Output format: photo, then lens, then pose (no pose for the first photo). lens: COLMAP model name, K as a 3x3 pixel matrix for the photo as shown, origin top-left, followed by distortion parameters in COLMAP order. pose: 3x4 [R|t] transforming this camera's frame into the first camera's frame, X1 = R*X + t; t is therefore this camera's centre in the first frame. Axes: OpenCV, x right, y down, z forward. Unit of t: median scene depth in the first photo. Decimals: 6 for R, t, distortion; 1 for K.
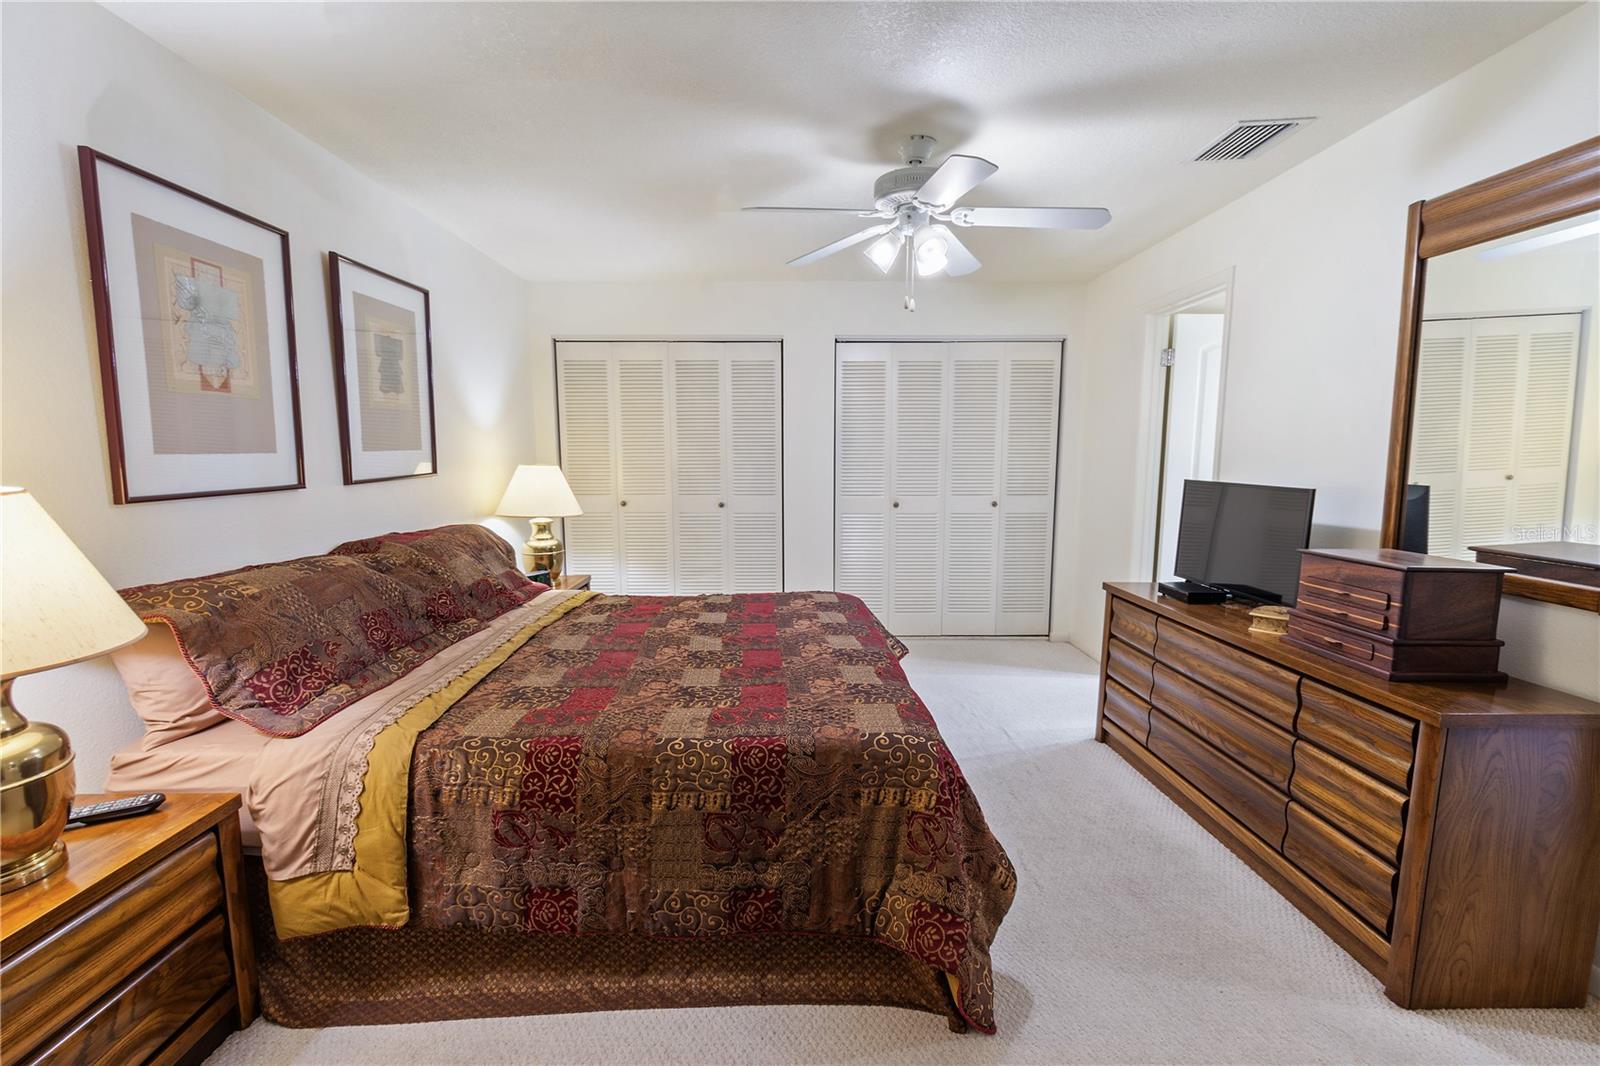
lens RADIAL K [[709.5, 0, 785.5], [0, 709.5, 529.3], [0, 0, 1]] dist [0.005411, -0.000184]
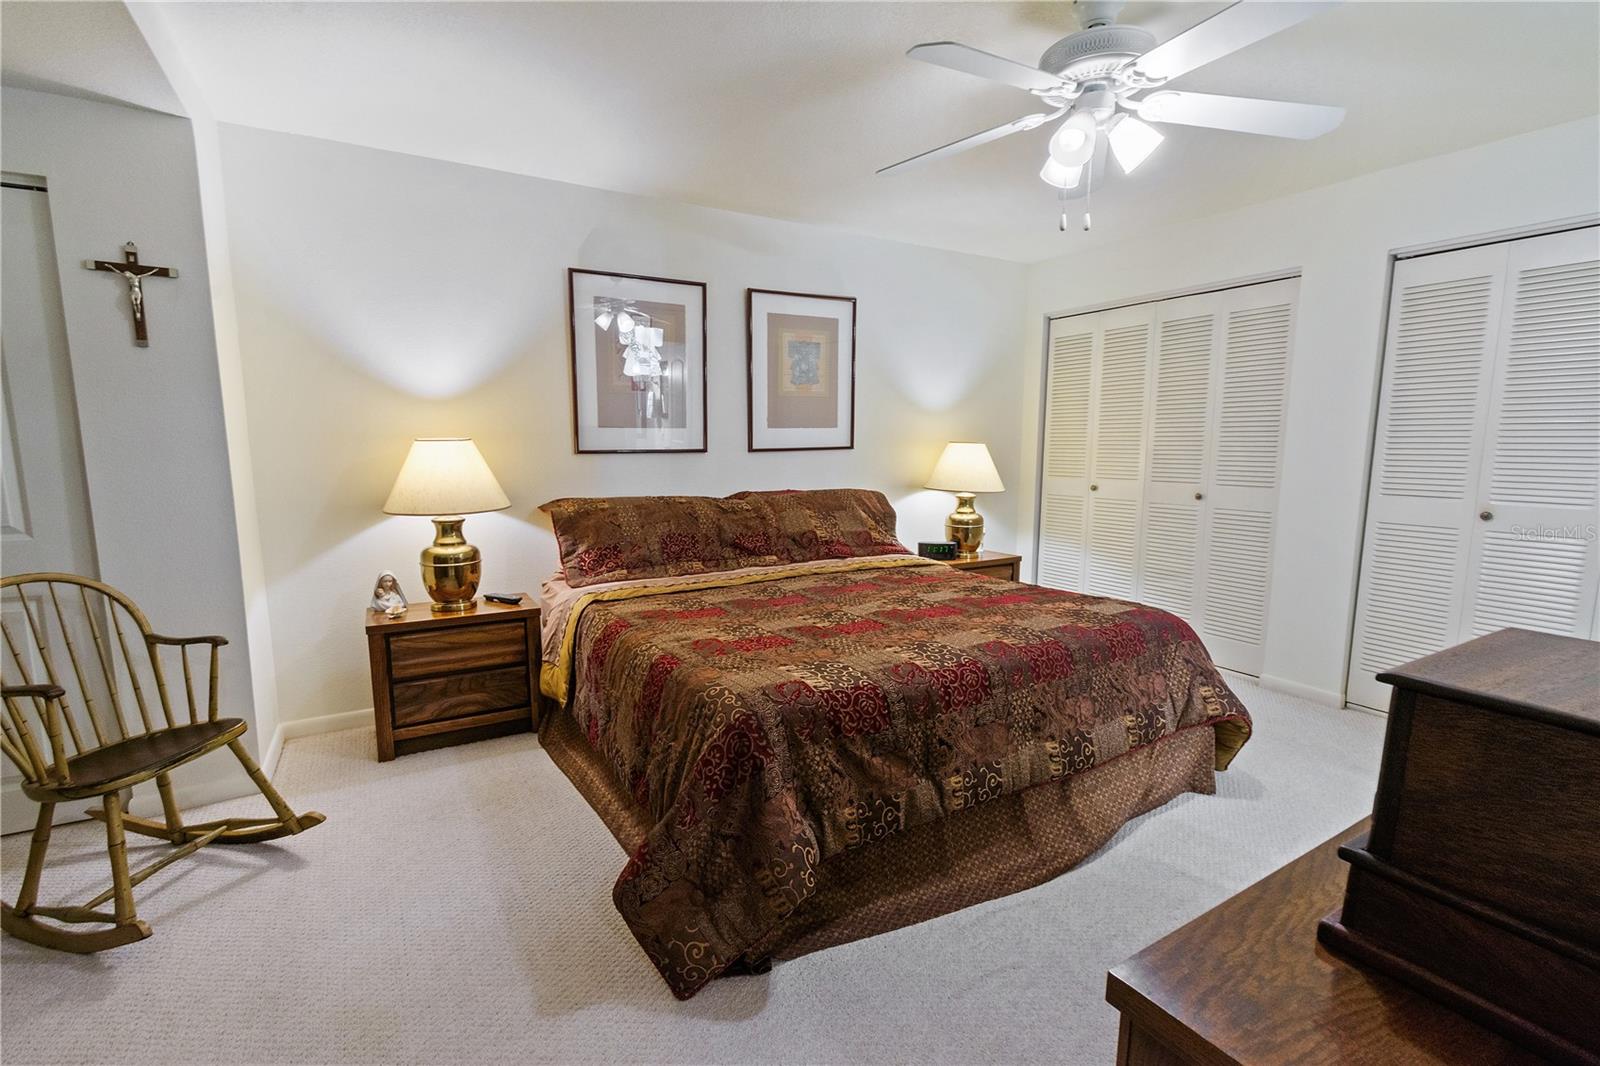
lens RADIAL K [[709.5, 0, 782.8], [0, 709.5, 536.4], [0, 0, 1]] dist [0.005411, -0.000184]
pose [[0.512941, 0.117854, -0.850295, 0.627682], [-0.097195, 0.992135, 0.078881, -0.012464], [0.852904, 0.042183, 0.520361, 0.318323]]
